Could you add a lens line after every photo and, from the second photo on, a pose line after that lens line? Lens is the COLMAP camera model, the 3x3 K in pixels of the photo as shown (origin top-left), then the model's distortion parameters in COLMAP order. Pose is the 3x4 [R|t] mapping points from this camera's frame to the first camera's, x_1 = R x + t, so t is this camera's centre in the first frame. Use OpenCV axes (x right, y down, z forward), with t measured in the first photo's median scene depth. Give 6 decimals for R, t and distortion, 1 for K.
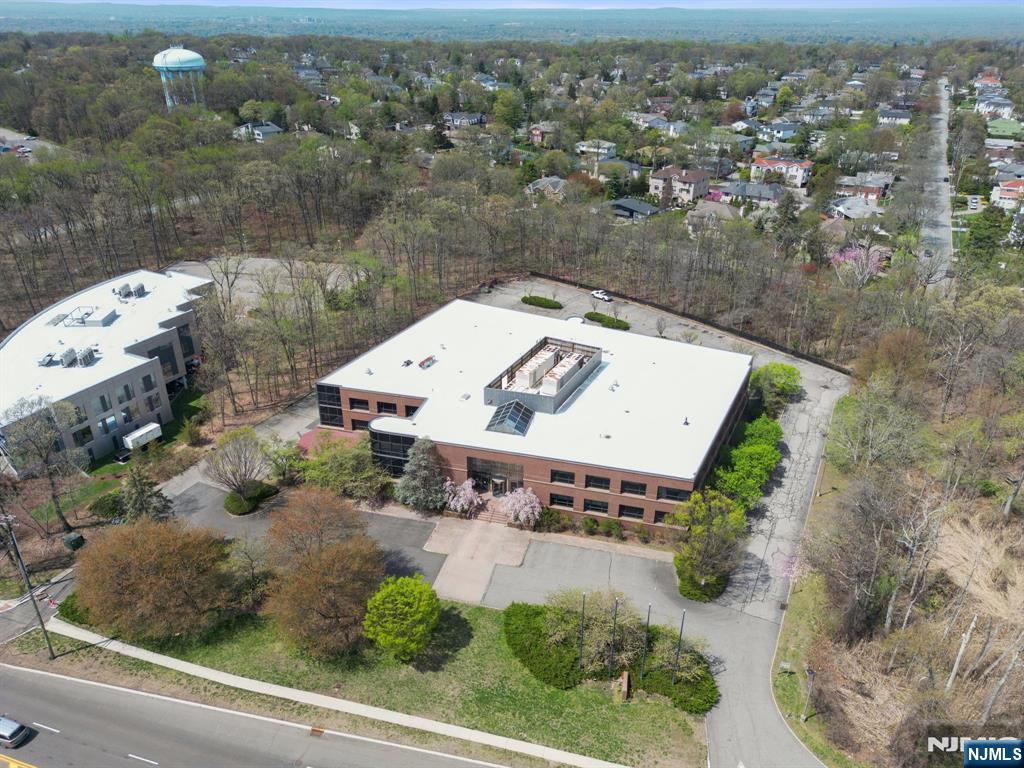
lens RADIAL K [[719.5, 0, 512.0], [0, 719.5, 384.0], [0, 0, 1]] dist [0.001084, -0.004643]
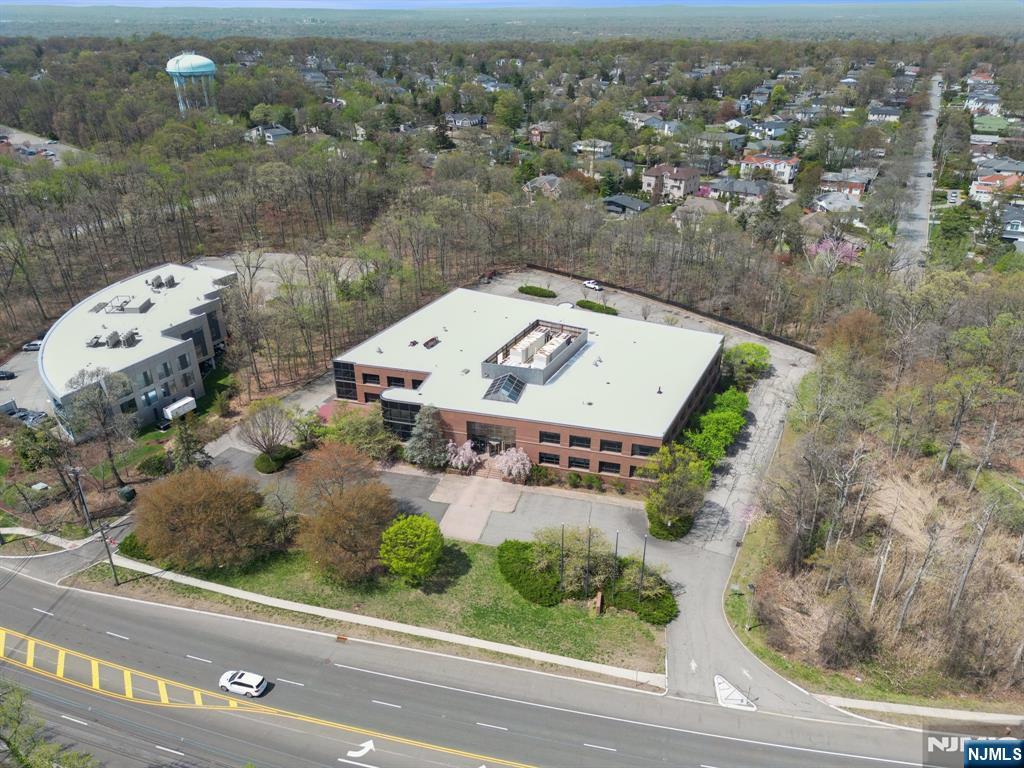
lens RADIAL K [[719.5, 0, 512.0], [0, 719.5, 384.0], [0, 0, 1]] dist [0.001084, -0.004643]
pose [[0.999962, -0.005954, -0.006358, 0.013573], [0.005968, 0.999980, 0.002179, 0.031159], [0.006345, -0.002217, 0.999977, -0.112027]]
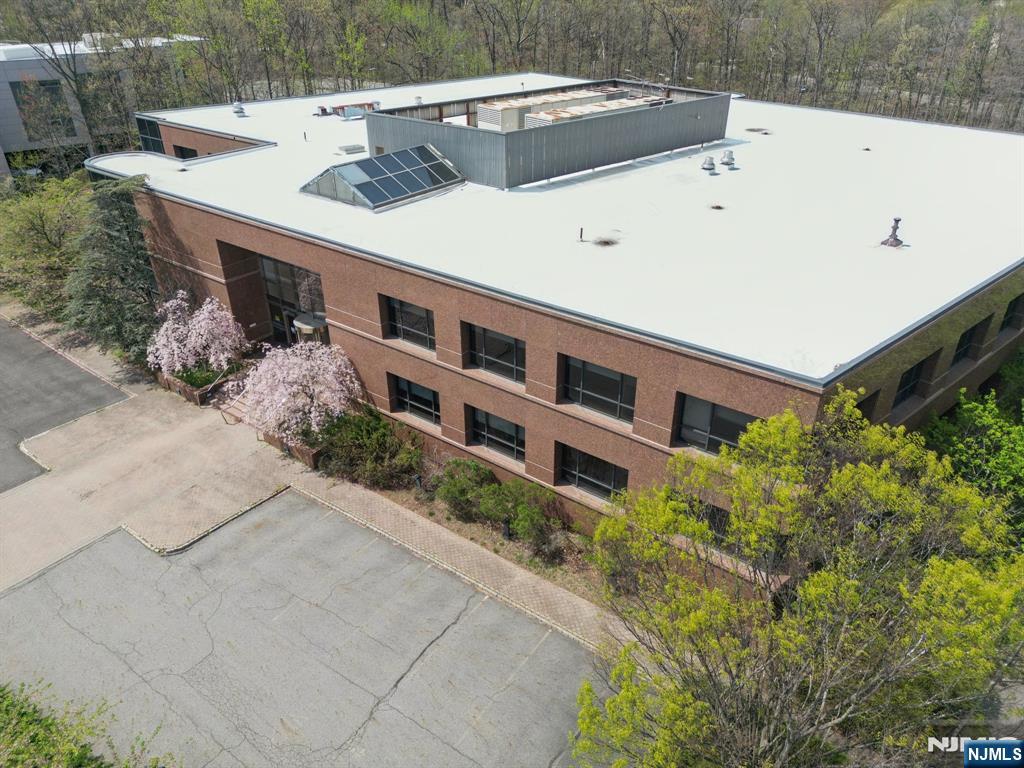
lens RADIAL K [[719.5, 0, 512.0], [0, 719.5, 384.0], [0, 0, 1]] dist [0.001084, -0.004643]
pose [[0.918372, 0.171364, -0.356689, 0.175954], [-0.151881, 0.984978, 0.082163, 0.093441], [0.365411, -0.021282, 0.930603, 0.545689]]
